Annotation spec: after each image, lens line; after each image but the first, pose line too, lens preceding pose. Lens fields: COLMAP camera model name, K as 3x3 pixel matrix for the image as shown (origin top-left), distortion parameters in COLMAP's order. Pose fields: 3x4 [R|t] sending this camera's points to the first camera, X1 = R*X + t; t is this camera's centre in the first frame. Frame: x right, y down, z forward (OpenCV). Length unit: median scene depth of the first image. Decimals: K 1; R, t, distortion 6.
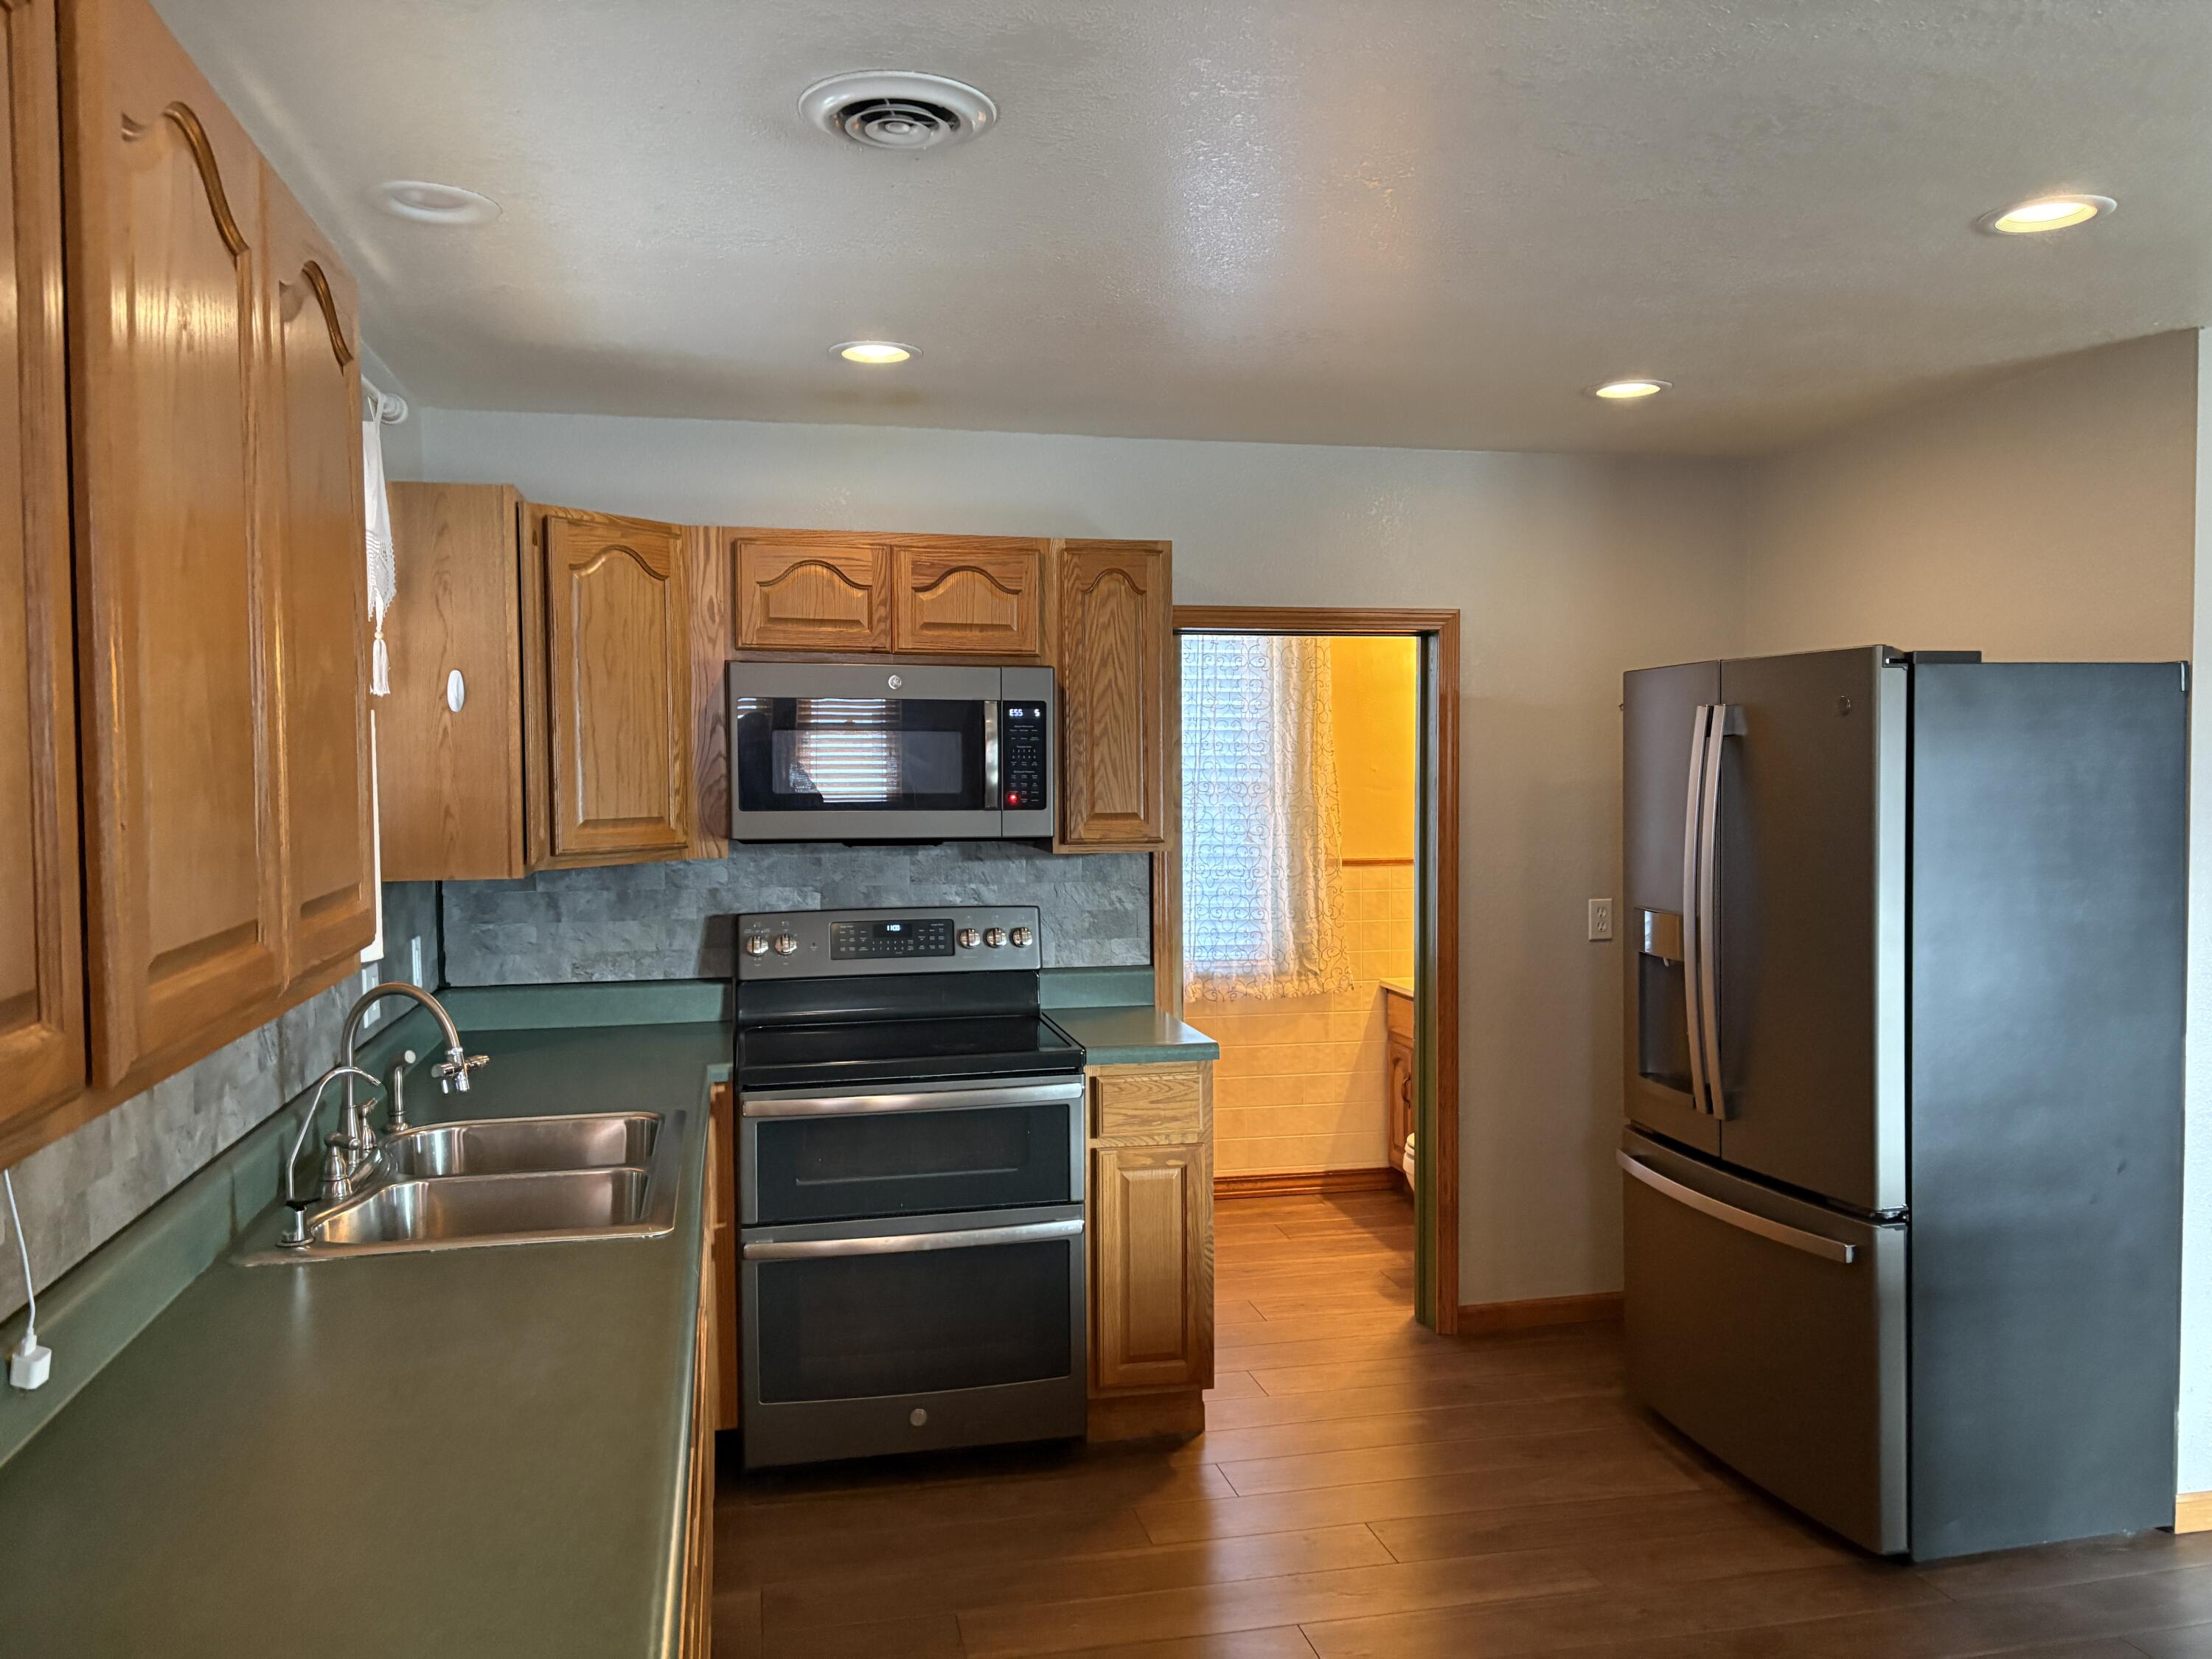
lens RADIAL K [[1682.9, 0, 1109.0], [0, 1682.9, 830.2], [0, 0, 1]] dist [-0.001673, -0.002366]
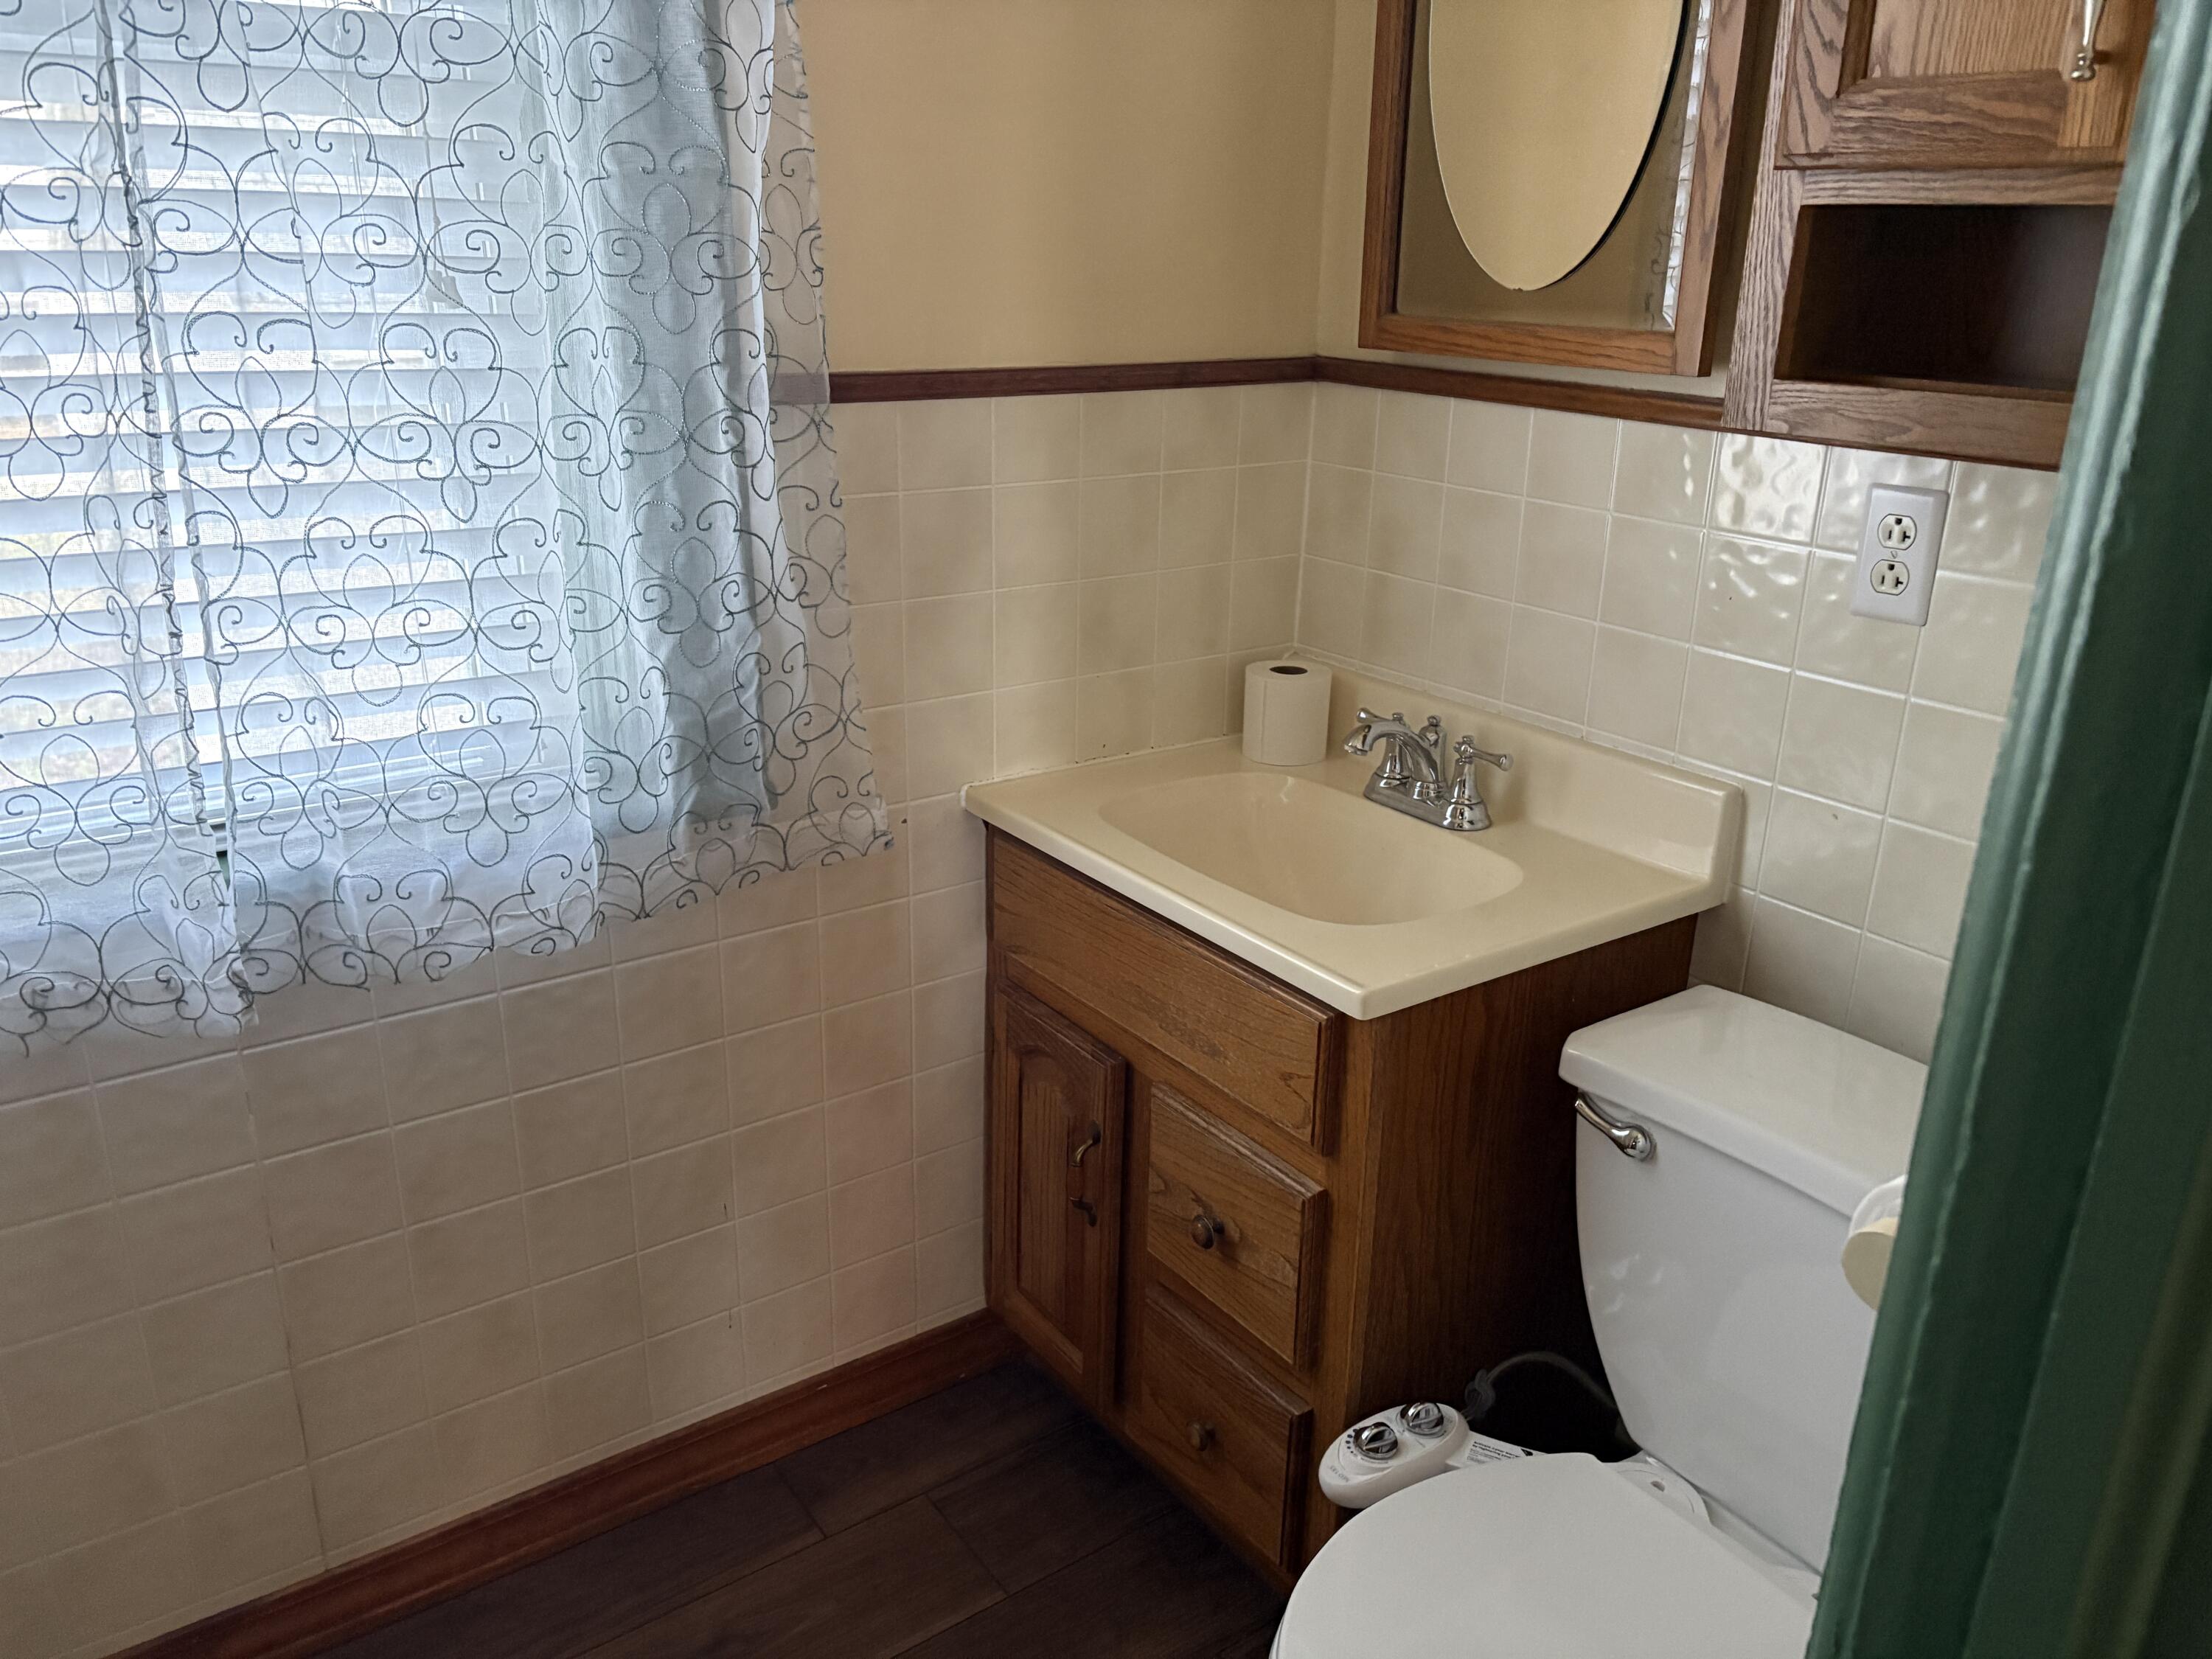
lens RADIAL K [[1682.9, 0, 1108.1], [0, 1682.9, 823.1], [0, 0, 1]] dist [-0.001673, -0.002366]
pose [[0.921688, -0.106951, 0.372898, 0.074086], [-0.015109, 0.950619, 0.309992, 0.001848], [-0.387638, -0.291350, 0.874558, 0.744232]]
